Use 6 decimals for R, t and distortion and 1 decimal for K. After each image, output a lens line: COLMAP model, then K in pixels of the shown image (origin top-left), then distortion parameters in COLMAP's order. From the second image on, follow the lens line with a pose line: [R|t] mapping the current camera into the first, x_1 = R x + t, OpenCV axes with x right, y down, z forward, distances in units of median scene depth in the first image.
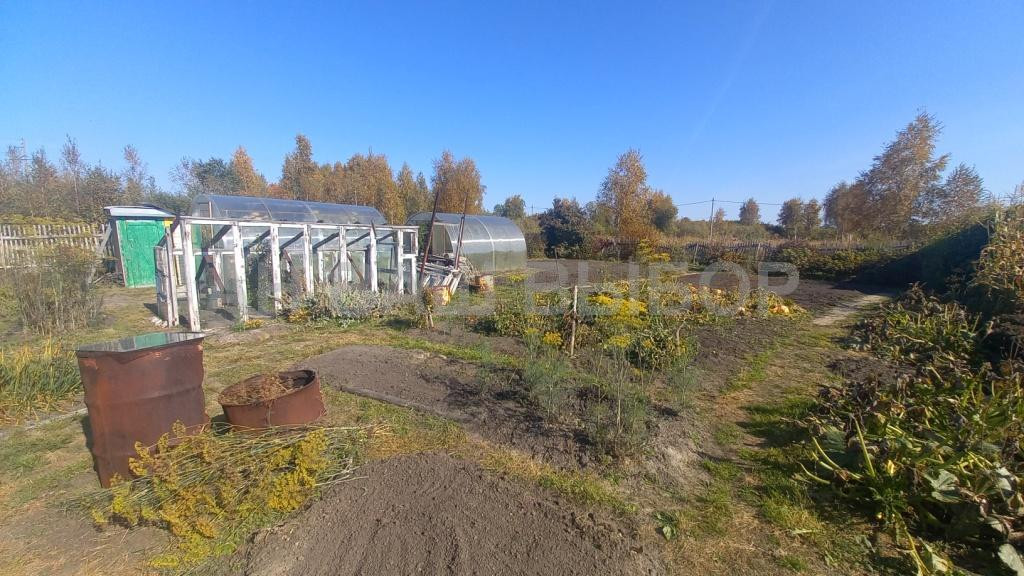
lens RADIAL K [[401.3, 0, 531.1], [0, 401.3, 296.6], [0, 0, 1]] dist [-0.001932, -0.008797]
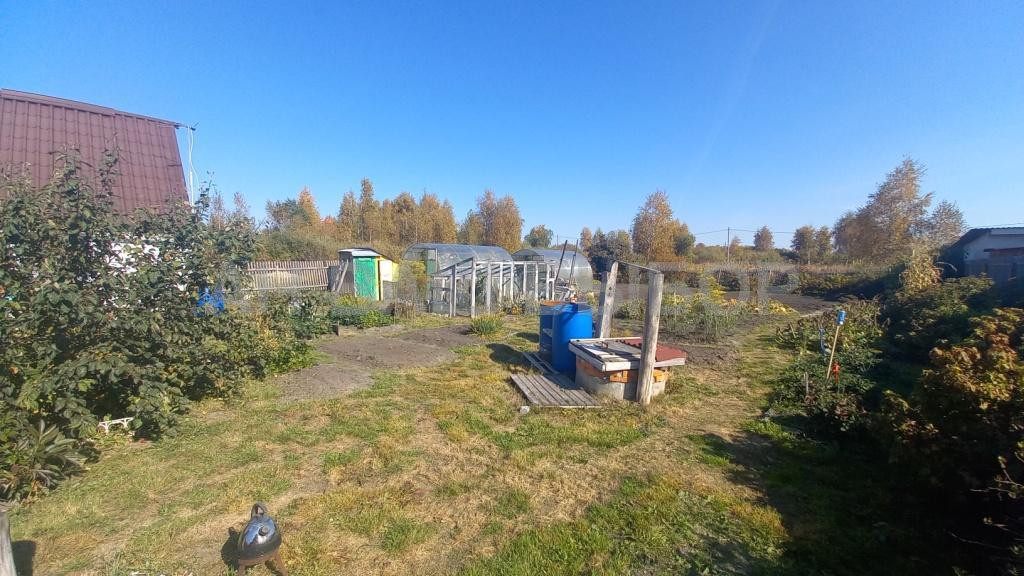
lens RADIAL K [[401.3, 0, 527.9], [0, 401.3, 292.1], [0, 0, 1]] dist [-0.001932, -0.008797]
pose [[0.999176, -0.005223, -0.040252, -0.058532], [0.002187, 0.997173, -0.075106, 0.013006], [0.040531, 0.074956, 0.996363, -0.114583]]
